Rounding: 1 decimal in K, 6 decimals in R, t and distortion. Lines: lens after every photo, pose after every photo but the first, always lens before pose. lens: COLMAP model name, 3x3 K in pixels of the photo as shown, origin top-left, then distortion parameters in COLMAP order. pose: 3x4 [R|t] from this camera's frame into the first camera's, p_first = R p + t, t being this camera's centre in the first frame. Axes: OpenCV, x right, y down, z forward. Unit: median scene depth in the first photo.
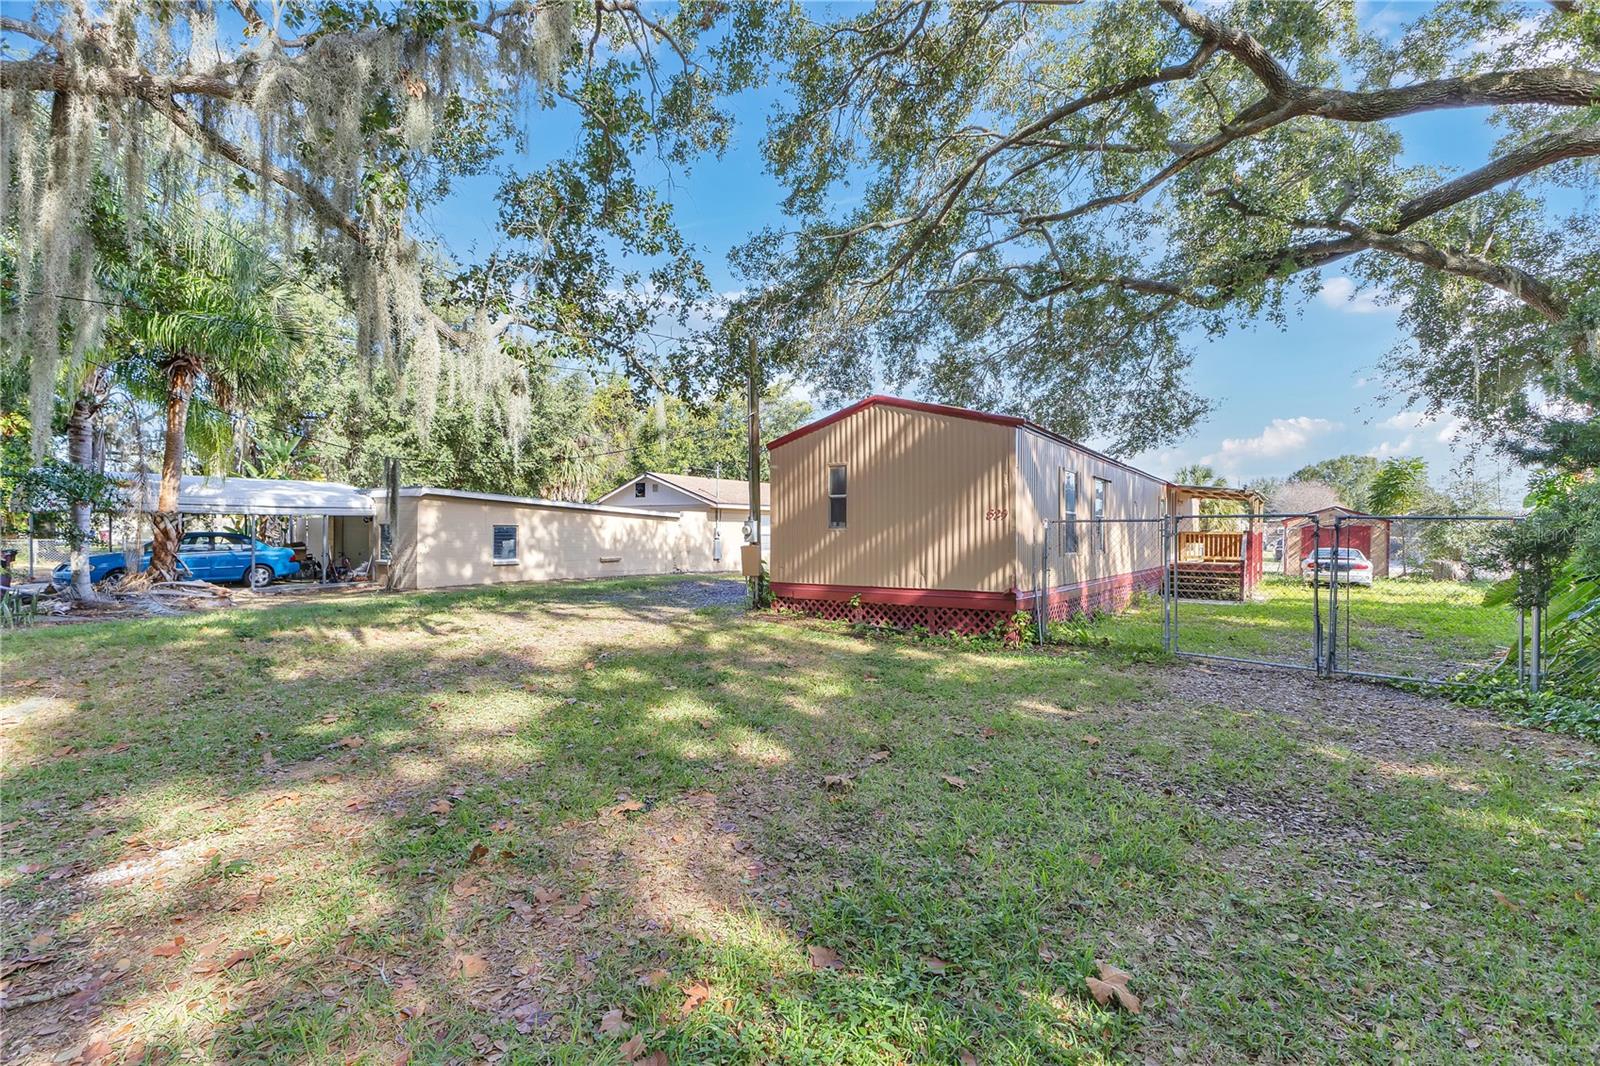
lens RADIAL K [[703.1, 0, 800.0], [0, 703.1, 533.0], [0, 0, 1]] dist [0.003813, 0.000465]
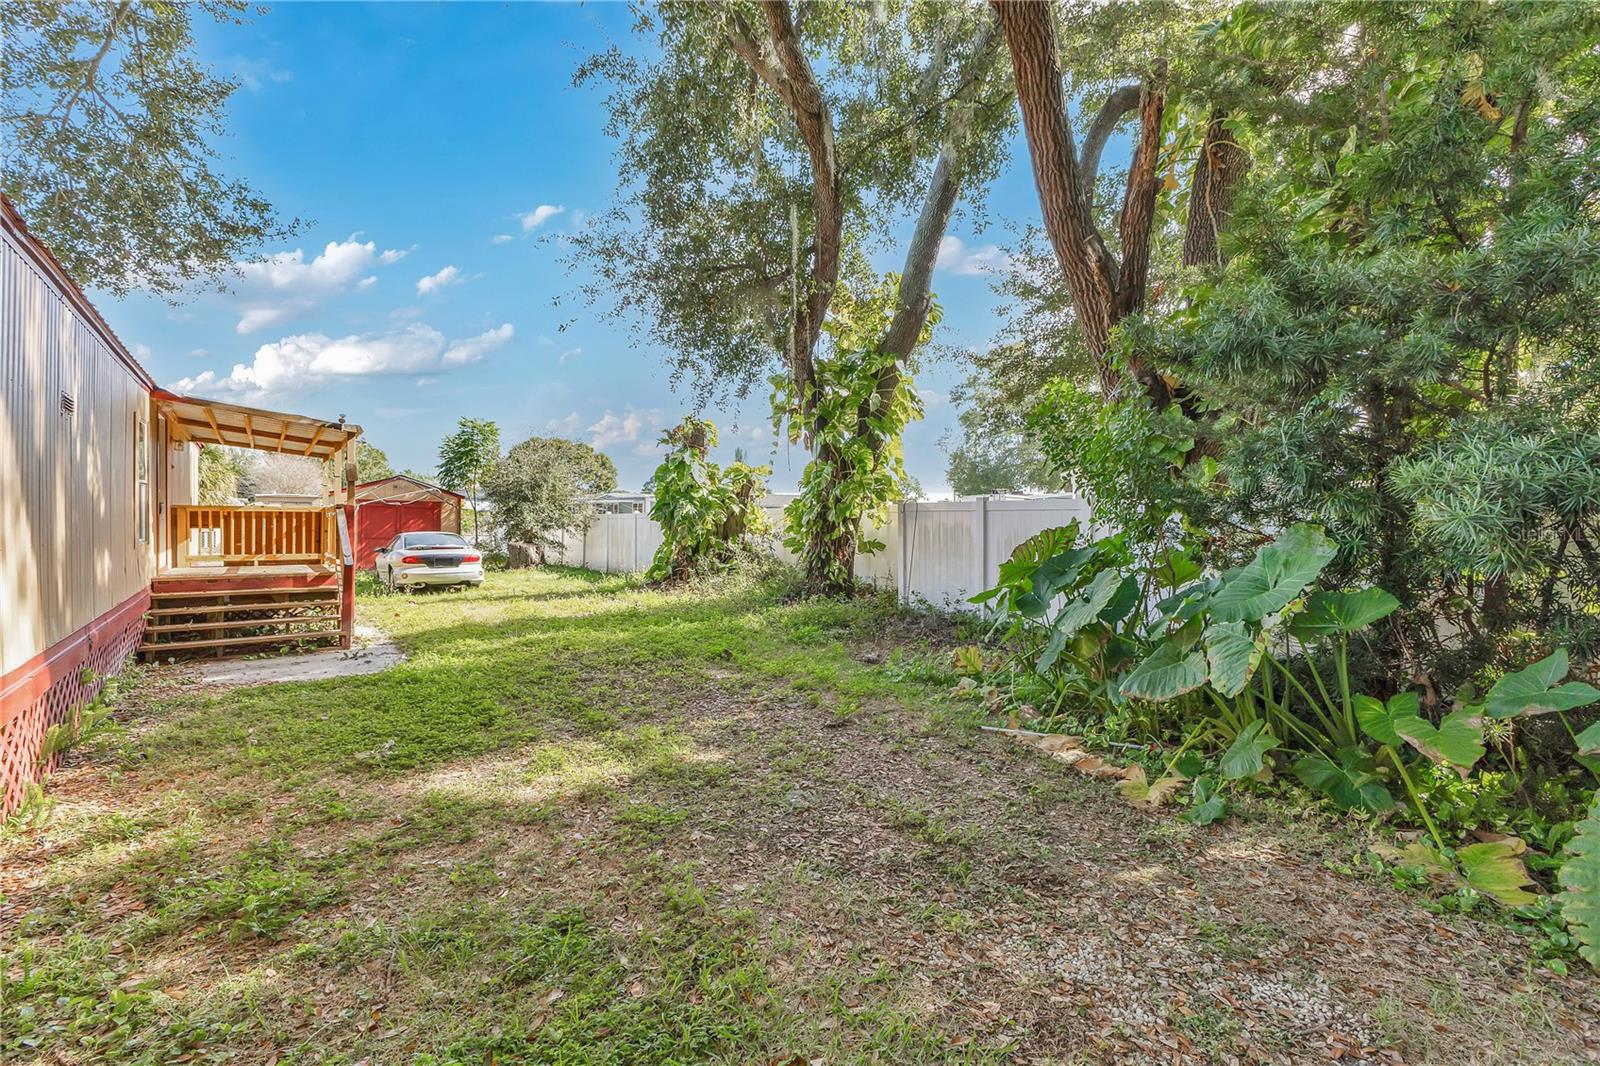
lens RADIAL K [[687.2, 0, 800.0], [0, 687.2, 533.0], [0, 0, 1]] dist [-0.002543, -0.000803]
pose [[0.266755, -0.025322, 0.963432, 0.172454], [-0.008506, 0.999554, 0.028626, -0.000058], [-0.963727, -0.015831, 0.266421, 0.389087]]
